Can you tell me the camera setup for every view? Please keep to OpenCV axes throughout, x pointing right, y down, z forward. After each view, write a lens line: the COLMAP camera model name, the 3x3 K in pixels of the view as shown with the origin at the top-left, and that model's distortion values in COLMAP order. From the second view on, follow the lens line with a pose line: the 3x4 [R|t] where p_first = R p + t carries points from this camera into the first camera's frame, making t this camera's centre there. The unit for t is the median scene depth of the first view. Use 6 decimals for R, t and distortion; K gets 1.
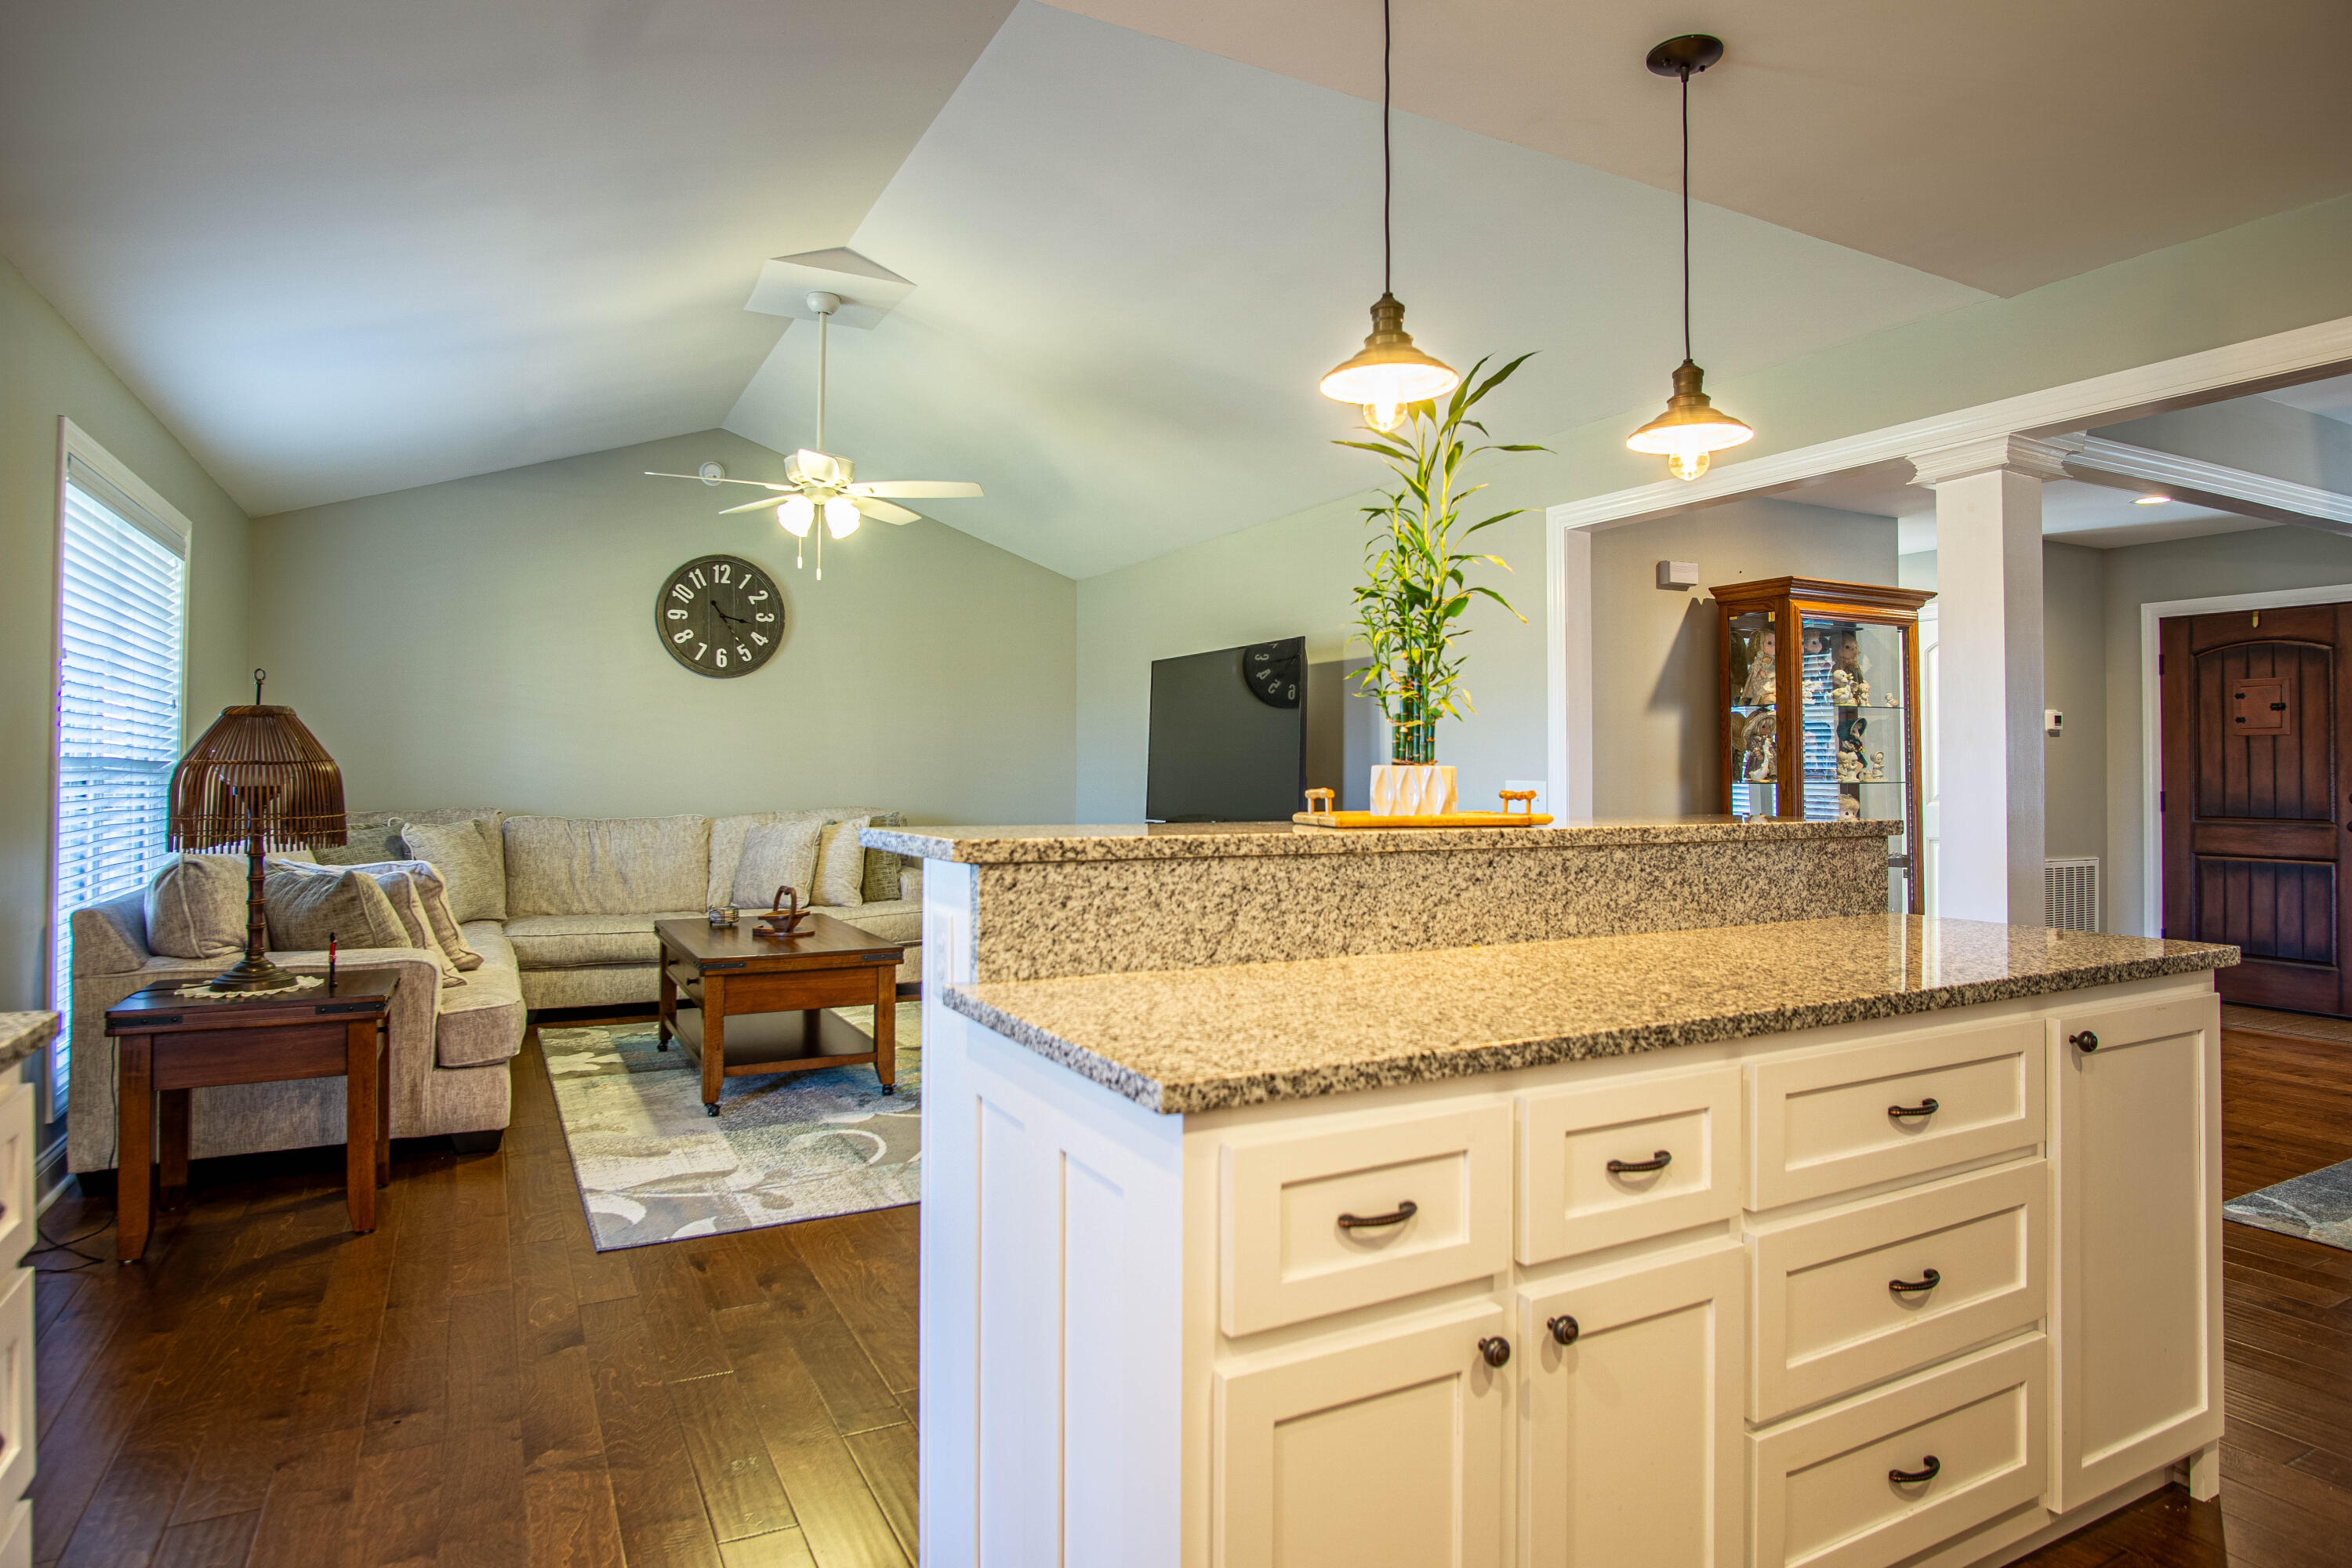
lens RADIAL K [[1319.9, 0, 1187.7], [0, 1319.9, 766.7], [0, 0, 1]] dist [-0.033397, 0.009755]
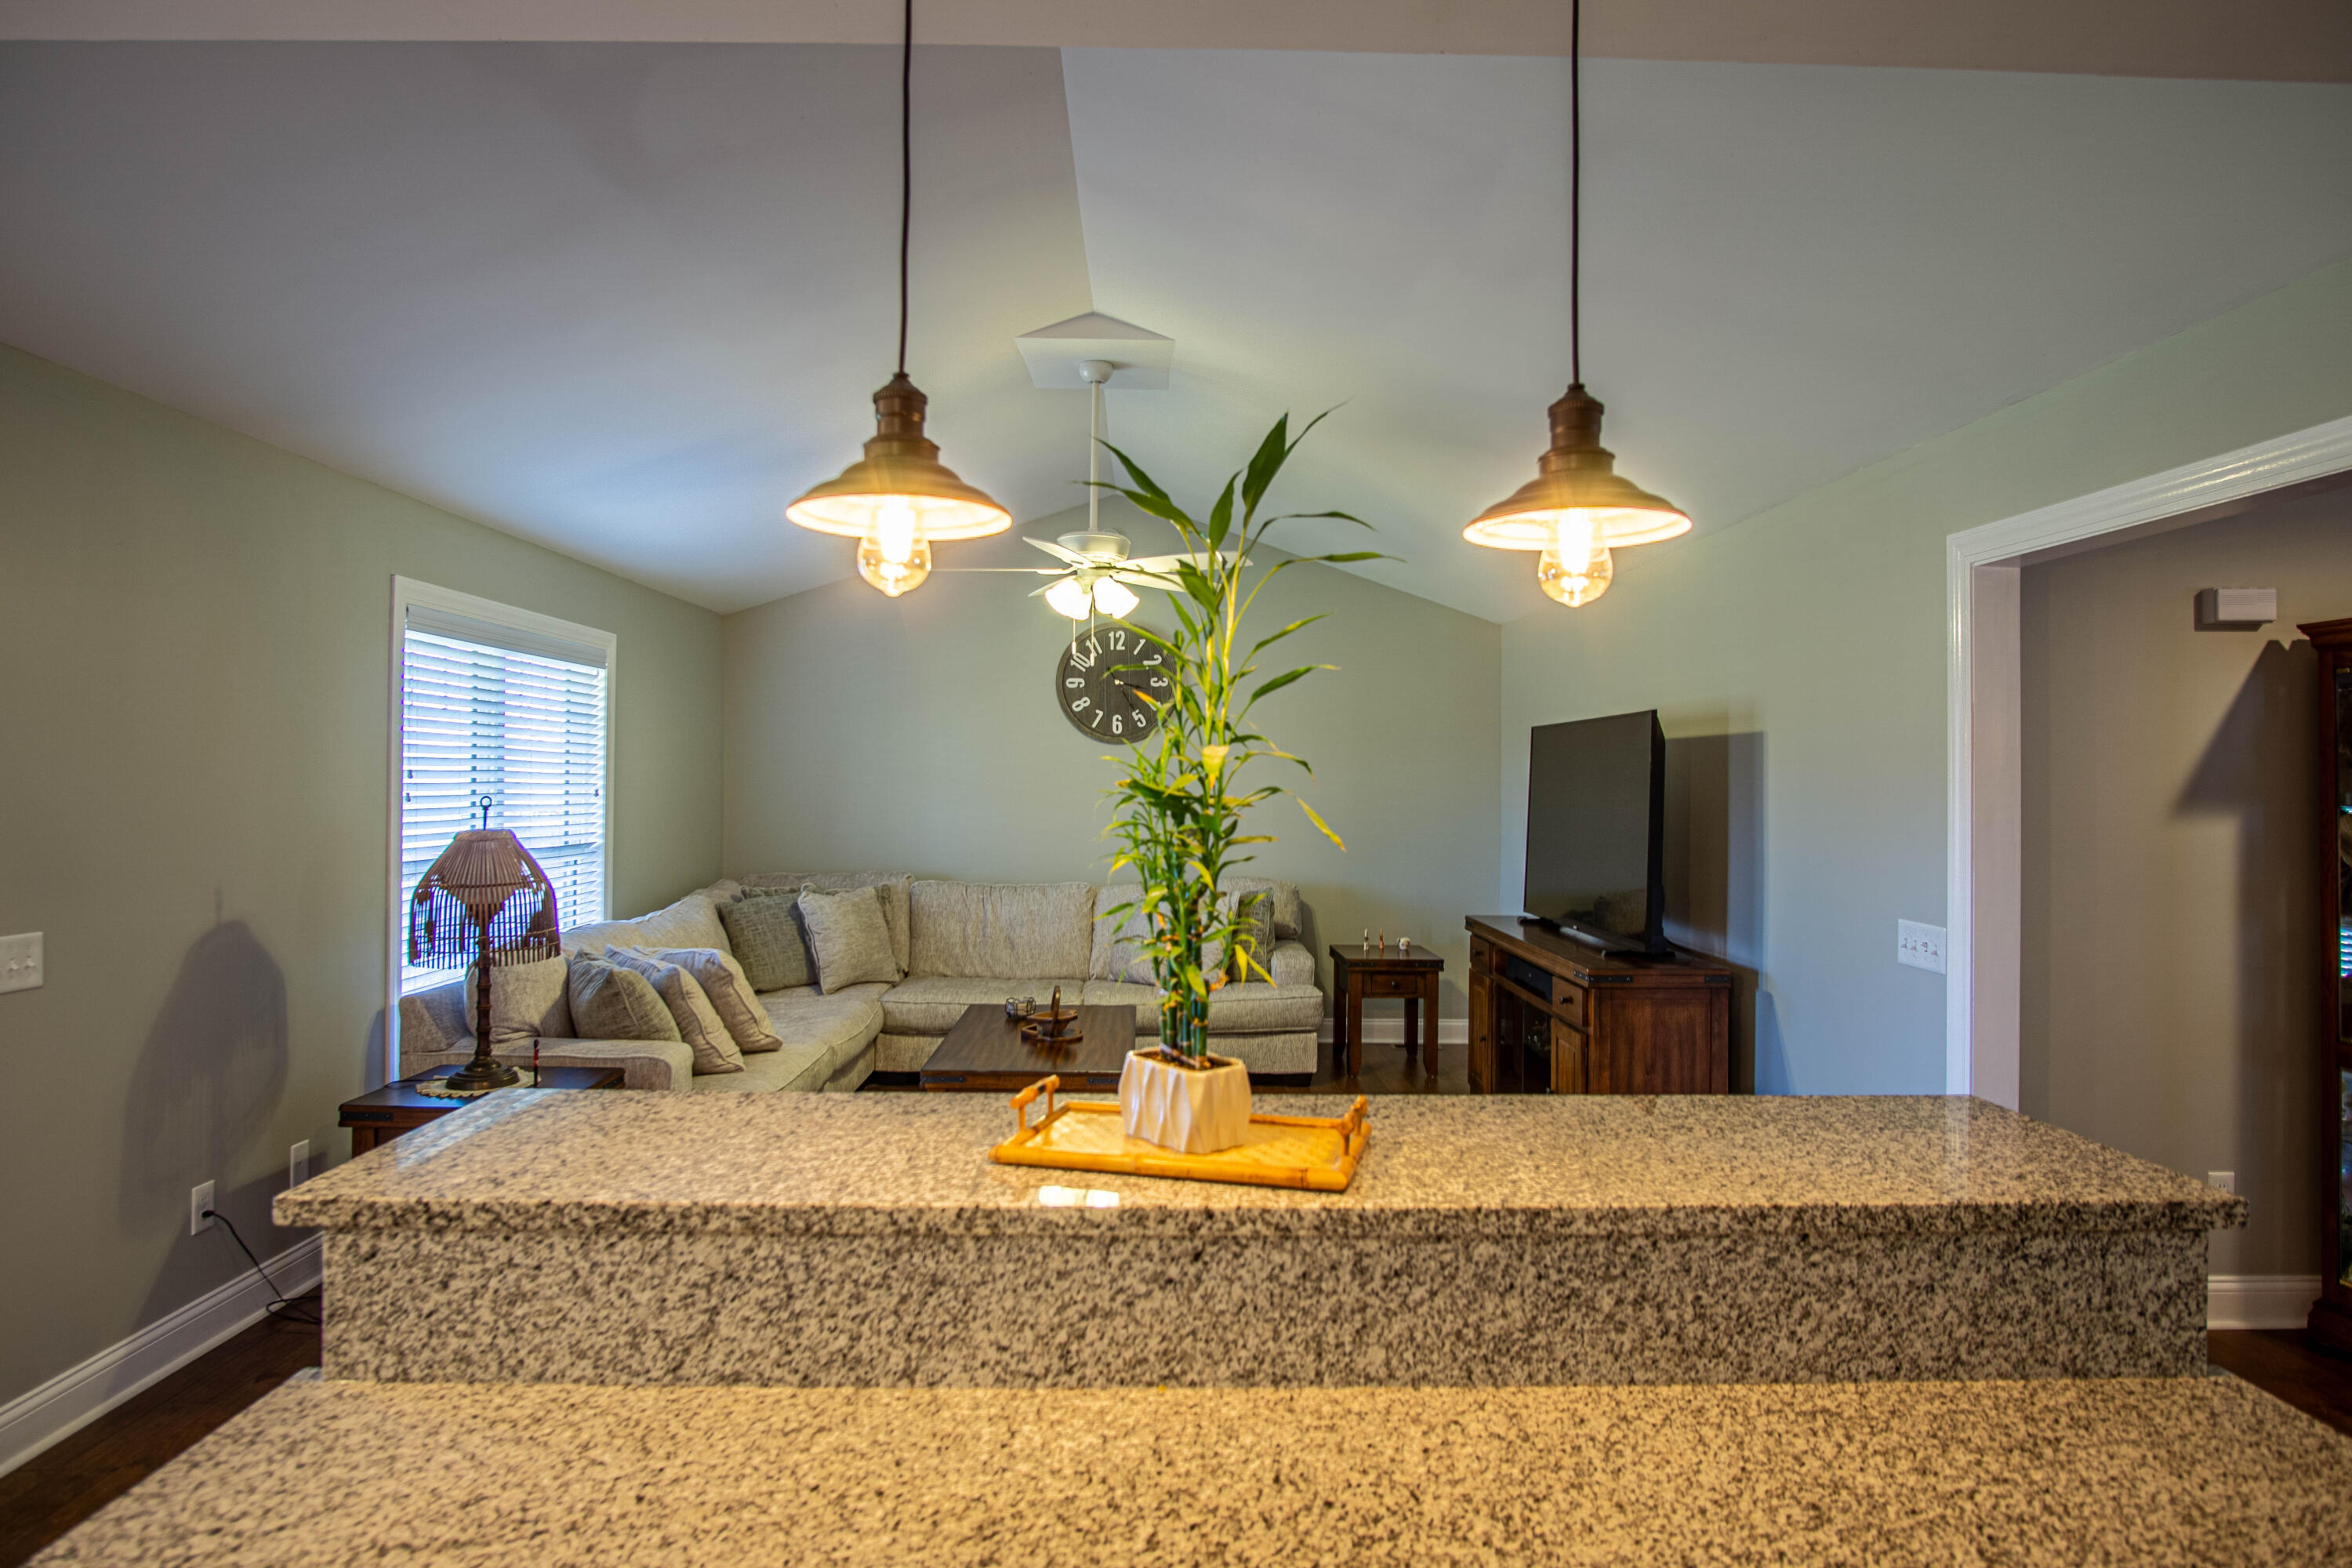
lens RADIAL K [[1319.9, 0, 1167.9], [0, 1319.9, 785.9], [0, 0, 1]] dist [-0.033397, 0.009755]
pose [[0.890296, 0.006404, -0.455337, 0.511933], [-0.004509, 0.999976, 0.005248, -0.154519], [0.455360, -0.002619, 0.890304, 0.460650]]
